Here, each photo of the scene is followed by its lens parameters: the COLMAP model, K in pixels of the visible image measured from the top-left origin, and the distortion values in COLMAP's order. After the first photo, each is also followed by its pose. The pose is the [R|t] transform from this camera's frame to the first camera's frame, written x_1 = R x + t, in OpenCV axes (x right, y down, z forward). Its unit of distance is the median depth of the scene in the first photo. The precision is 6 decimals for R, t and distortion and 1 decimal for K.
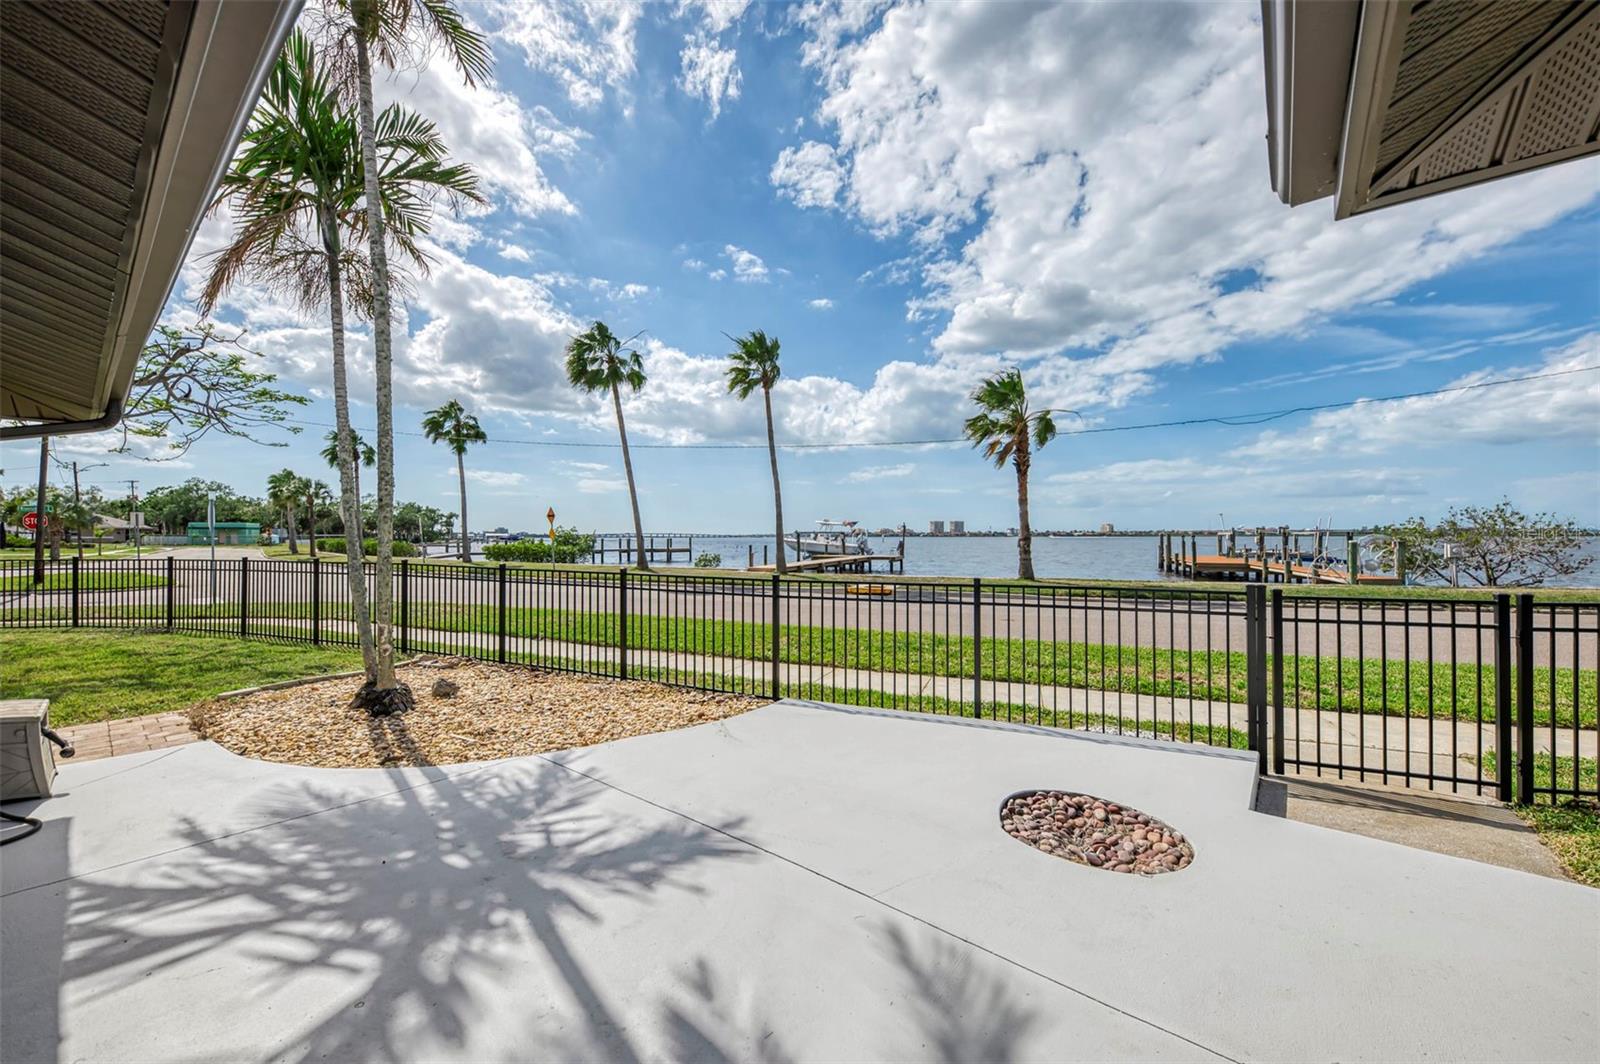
lens RADIAL K [[607.0, 0, 800.0], [0, 607.0, 532.0], [0, 0, 1]] dist [-0.002109, -0.000252]
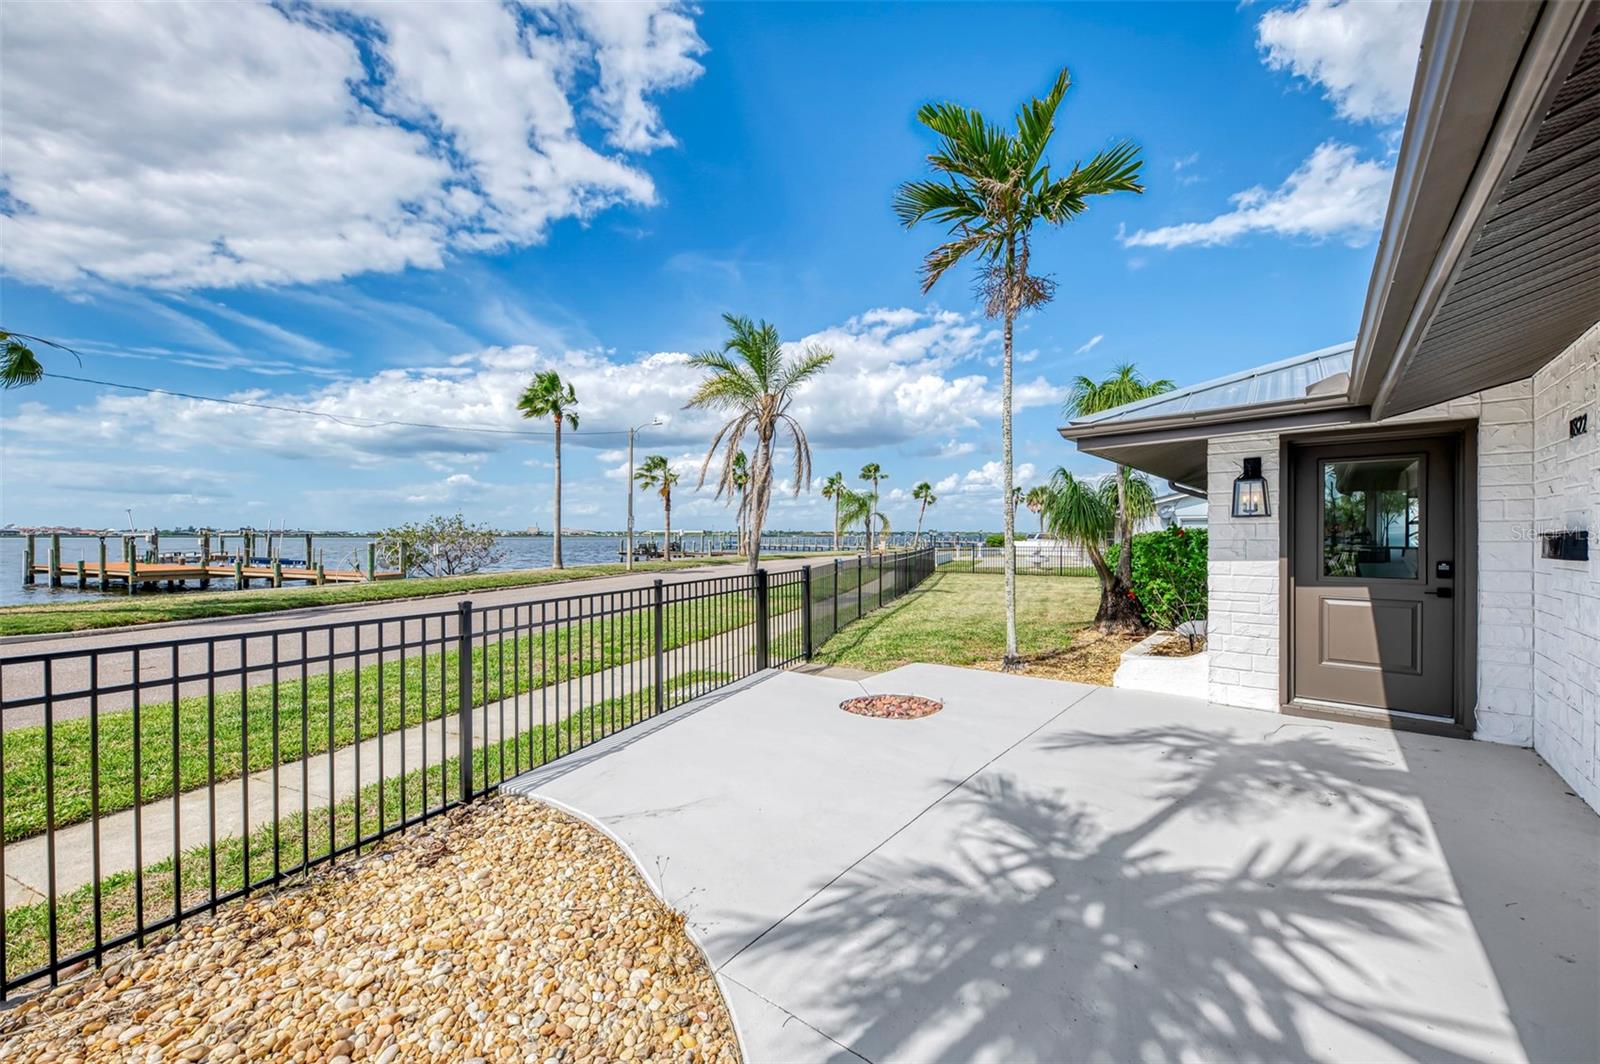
lens RADIAL K [[620.1, 0, 800.0], [0, 620.1, 532.0], [0, 0, 1]] dist [-0.000907, -0.000165]
pose [[0.020749, 0.009238, 0.999742, -0.205538], [-0.007290, 0.999932, -0.009088, 0.000838], [-0.999758, -0.007100, 0.020815, 0.197656]]
